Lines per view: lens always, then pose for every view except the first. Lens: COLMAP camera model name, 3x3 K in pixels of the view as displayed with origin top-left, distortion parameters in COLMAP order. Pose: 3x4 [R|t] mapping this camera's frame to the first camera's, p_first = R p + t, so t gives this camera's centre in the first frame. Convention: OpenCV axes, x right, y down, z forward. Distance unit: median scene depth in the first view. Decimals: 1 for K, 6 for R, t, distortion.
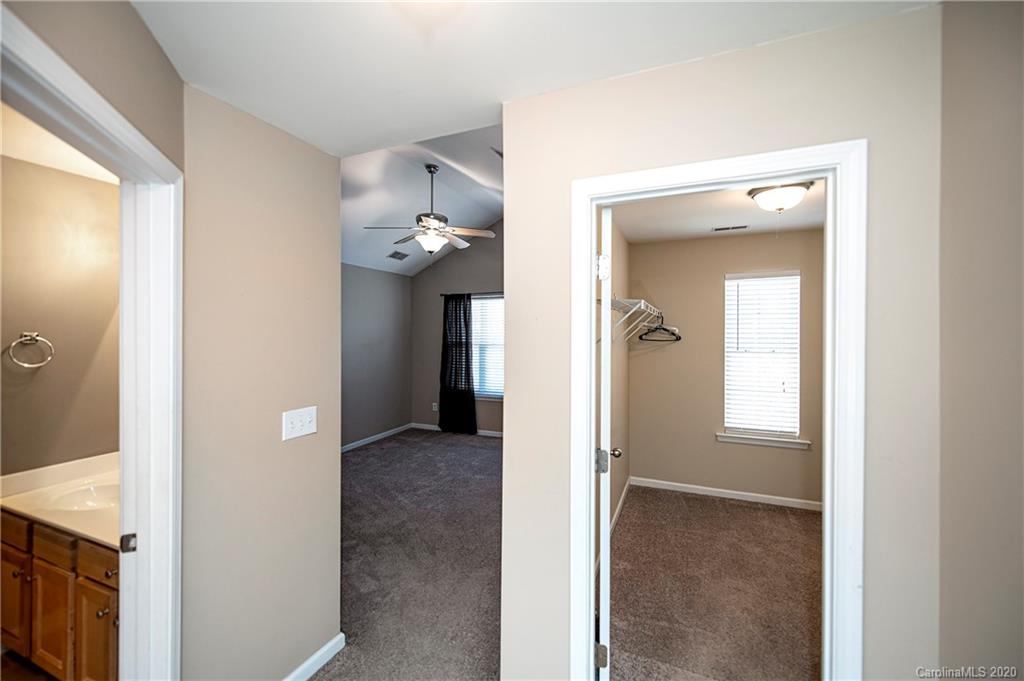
lens RADIAL K [[405.9, 0, 519.1], [0, 405.9, 335.7], [0, 0, 1]] dist [0.001429, 0.000057]
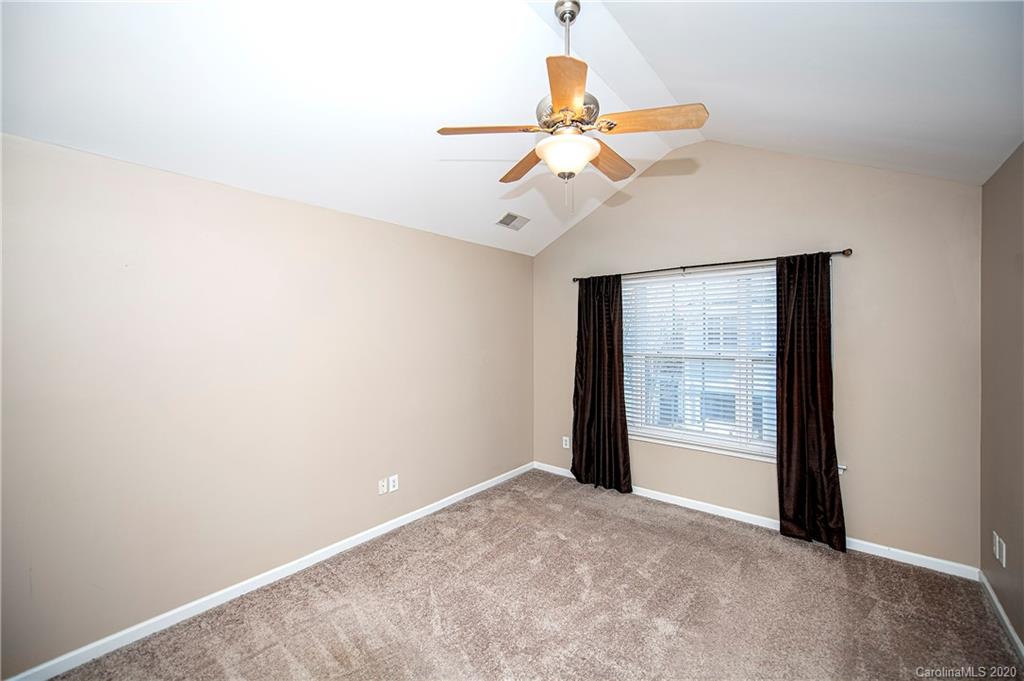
lens RADIAL K [[405.9, 0, 519.1], [0, 405.9, 335.7], [0, 0, 1]] dist [0.001429, 0.000057]
pose [[0.955635, -0.005241, -0.294505, -0.100600], [0.003468, 0.999973, -0.006542, -0.002456], [0.294532, 0.005230, 0.955627, 0.401213]]
